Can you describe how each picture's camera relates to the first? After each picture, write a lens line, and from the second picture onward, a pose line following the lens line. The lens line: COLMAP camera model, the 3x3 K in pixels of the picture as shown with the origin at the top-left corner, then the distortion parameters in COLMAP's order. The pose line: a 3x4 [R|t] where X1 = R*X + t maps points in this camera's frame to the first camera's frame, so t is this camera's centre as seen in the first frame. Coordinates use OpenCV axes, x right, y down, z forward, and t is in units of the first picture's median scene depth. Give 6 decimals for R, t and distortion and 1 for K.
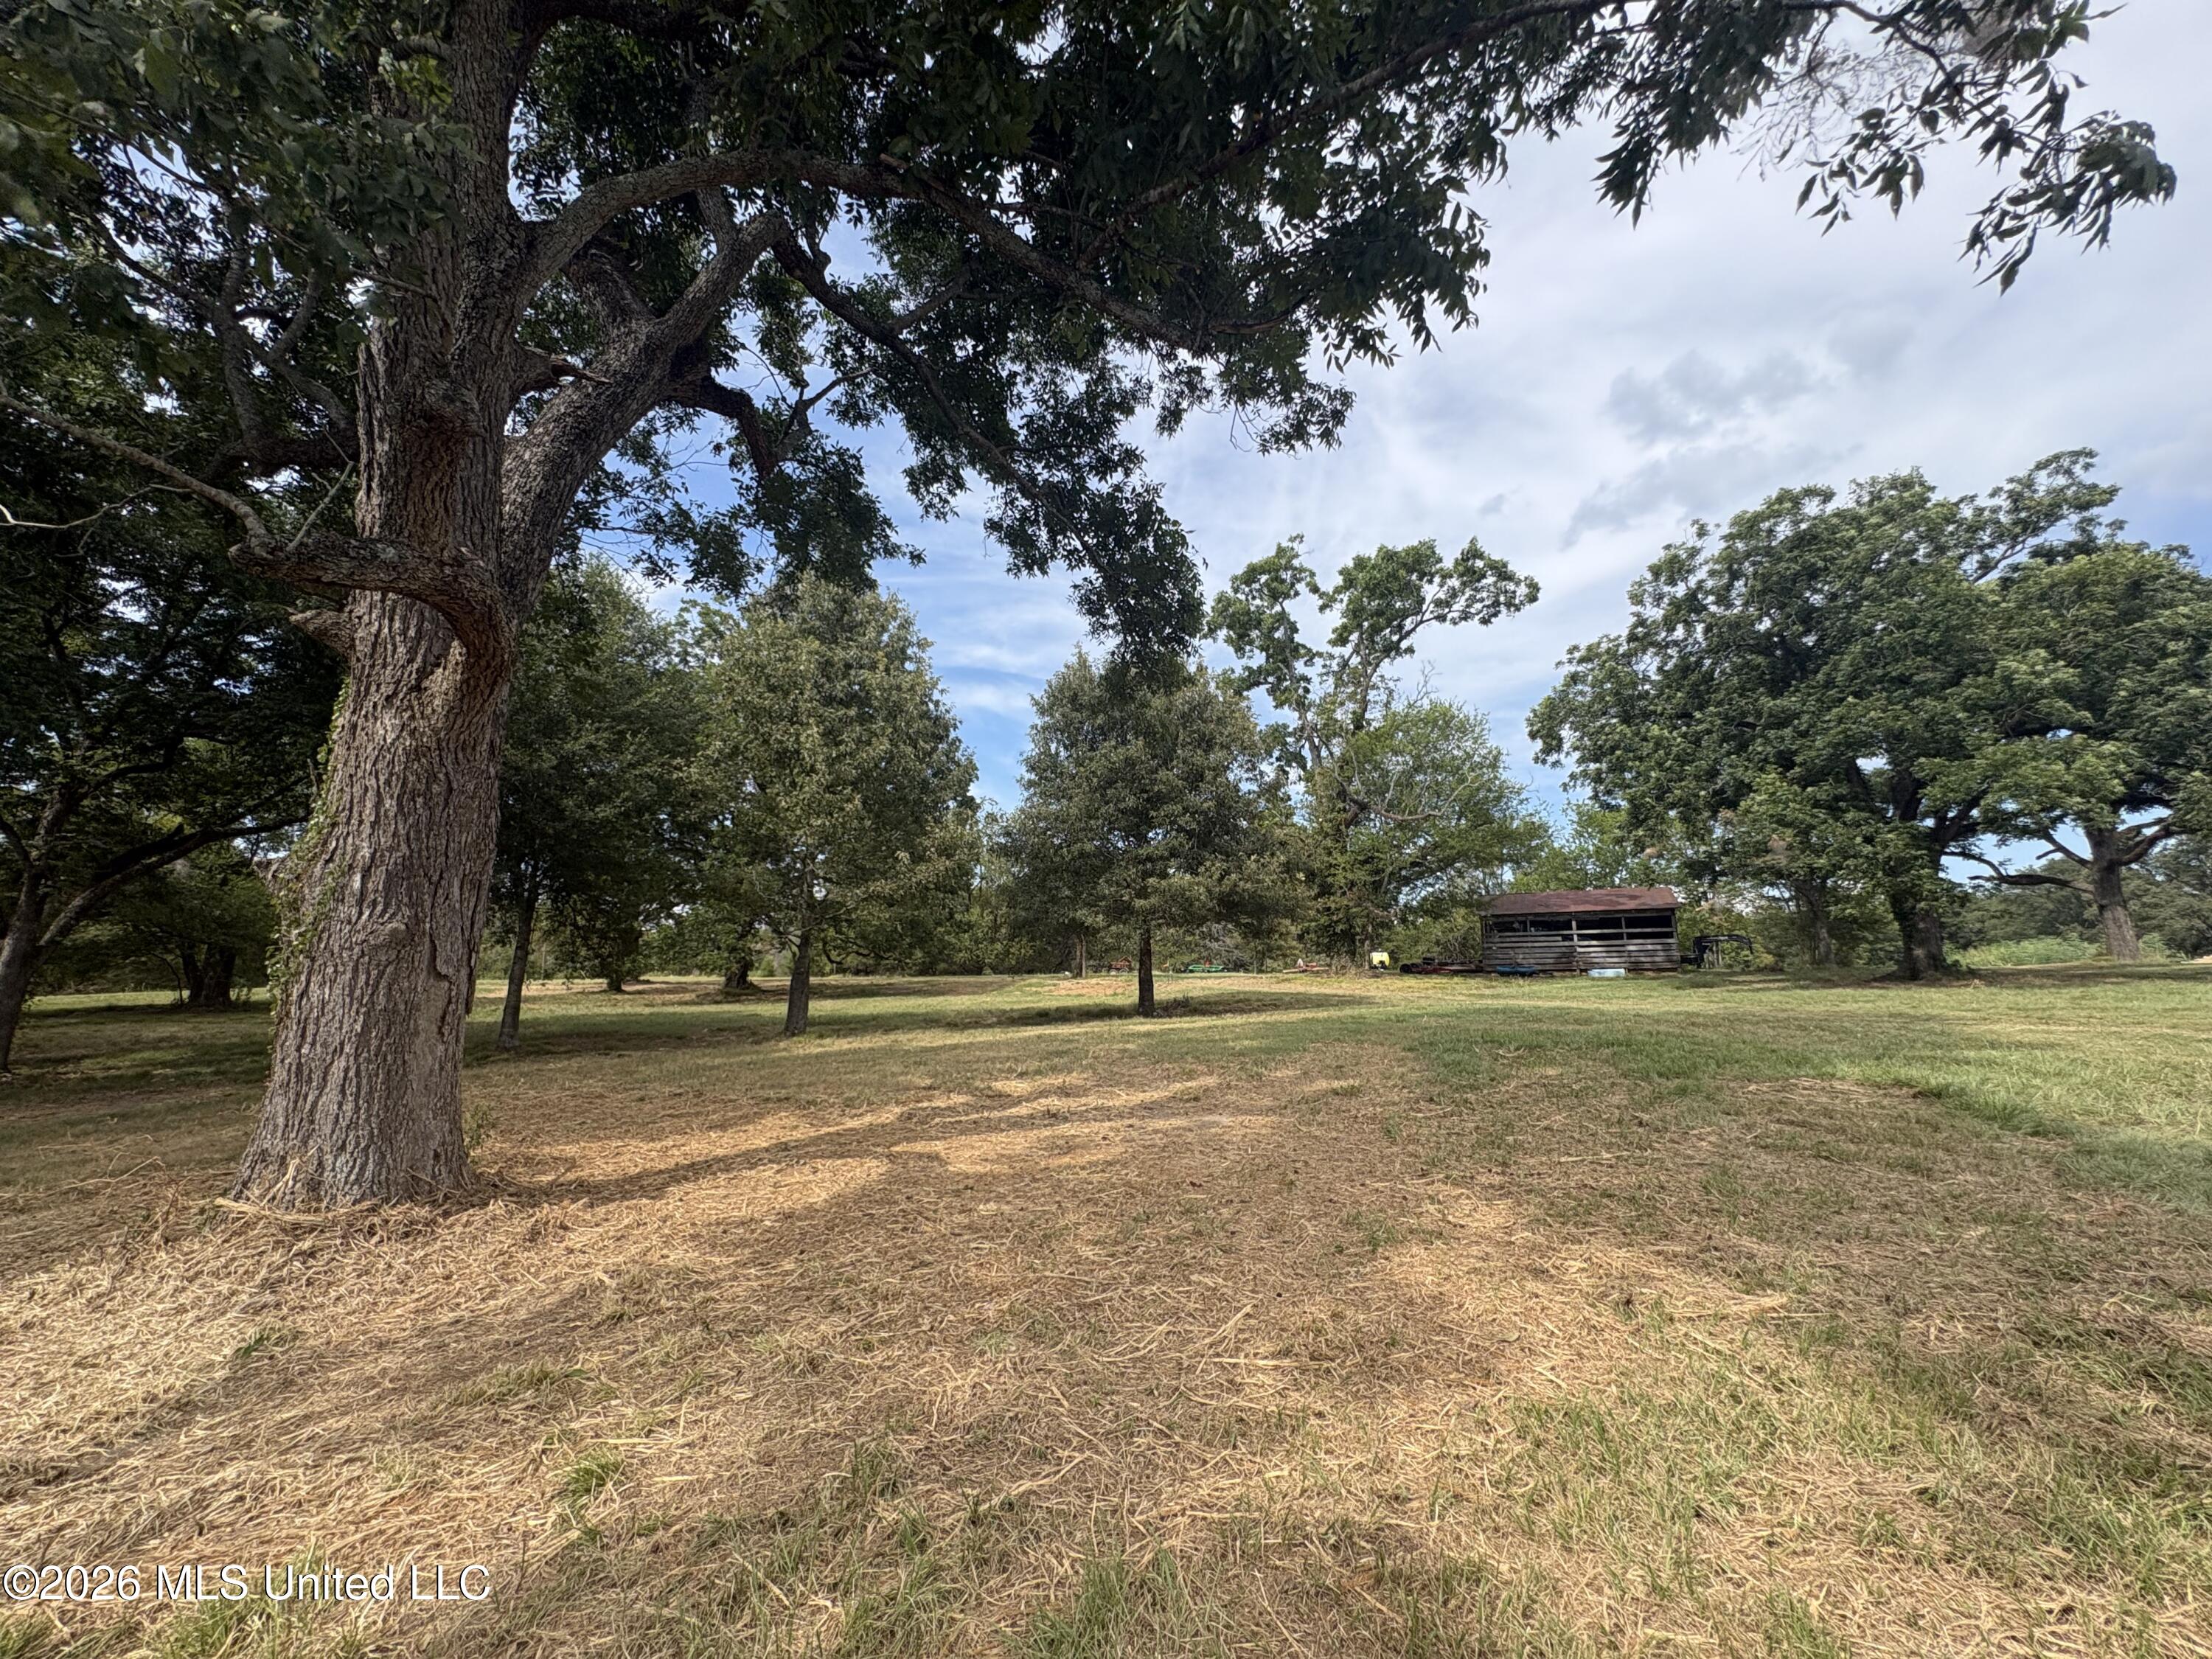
lens RADIAL K [[885.9, 0, 1103.8], [0, 885.9, 834.5], [0, 0, 1]] dist [0.001790, 0.000093]
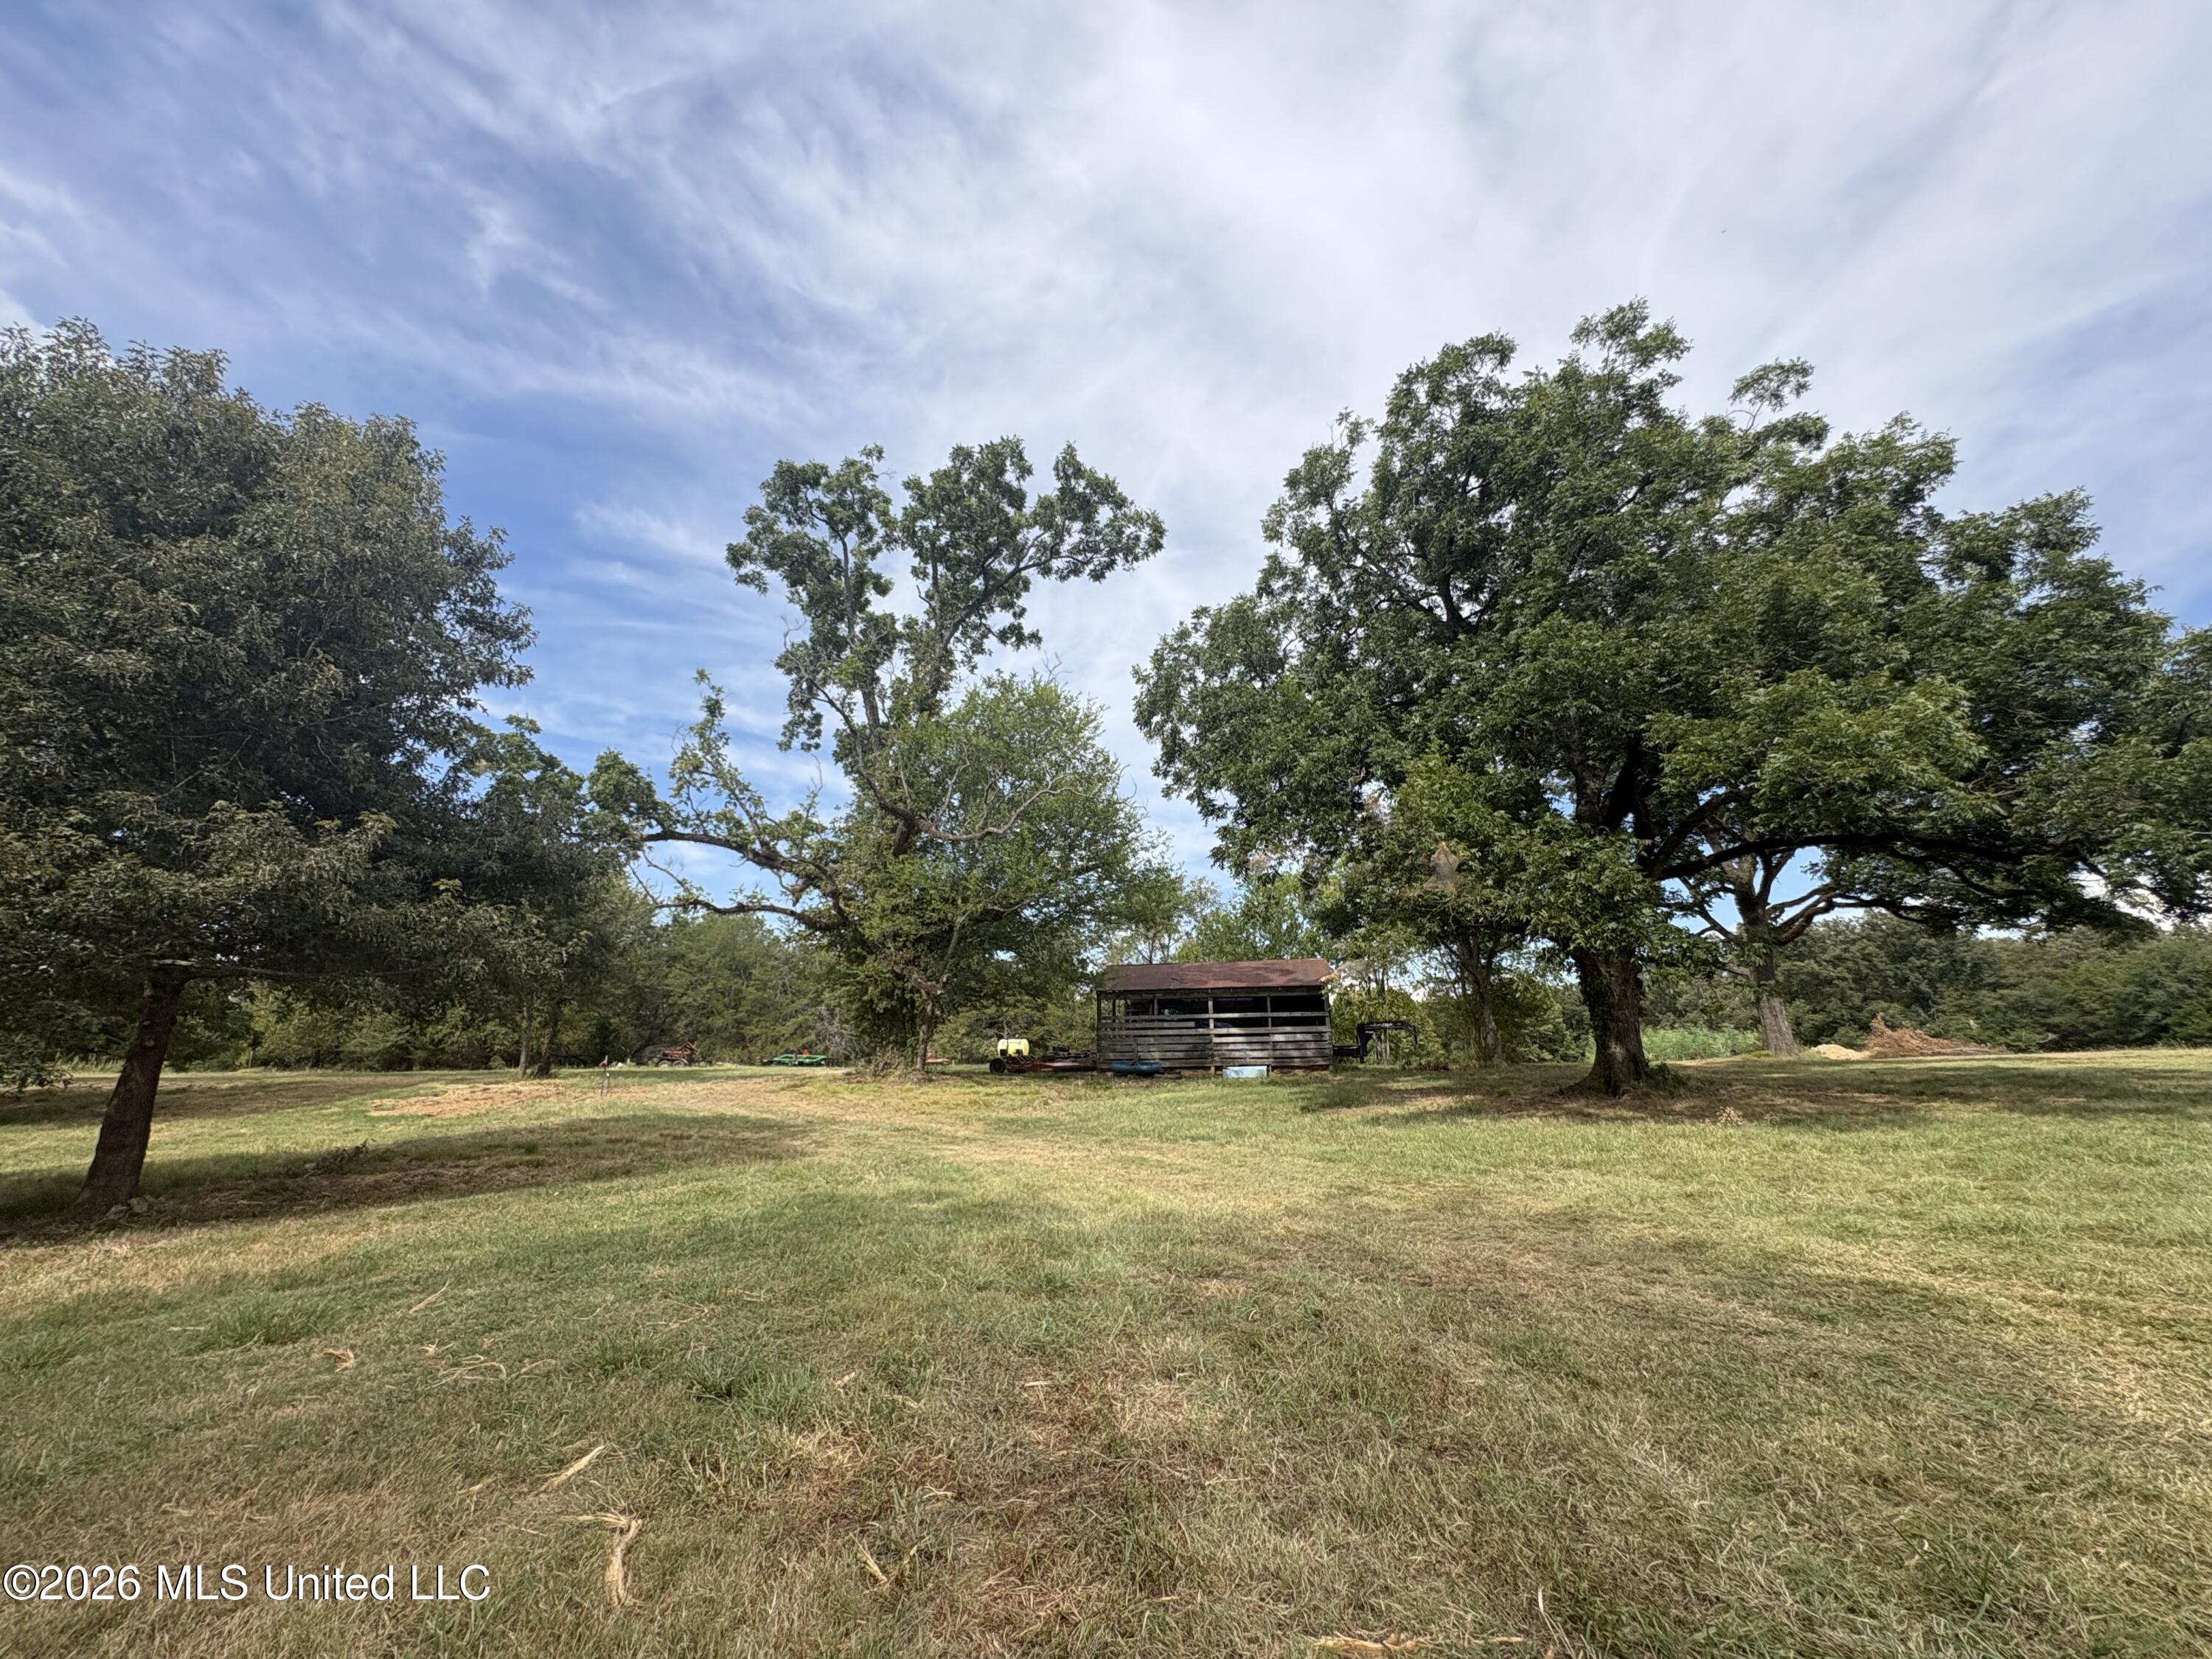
lens RADIAL K [[885.9, 0, 1103.8], [0, 885.9, 834.5], [0, 0, 1]] dist [0.001790, 0.000093]
pose [[0.959411, 0.067260, 0.273873, 0.249713], [-0.042186, 0.994444, -0.096442, 0.036835], [-0.278838, 0.080974, 0.956918, 0.325030]]
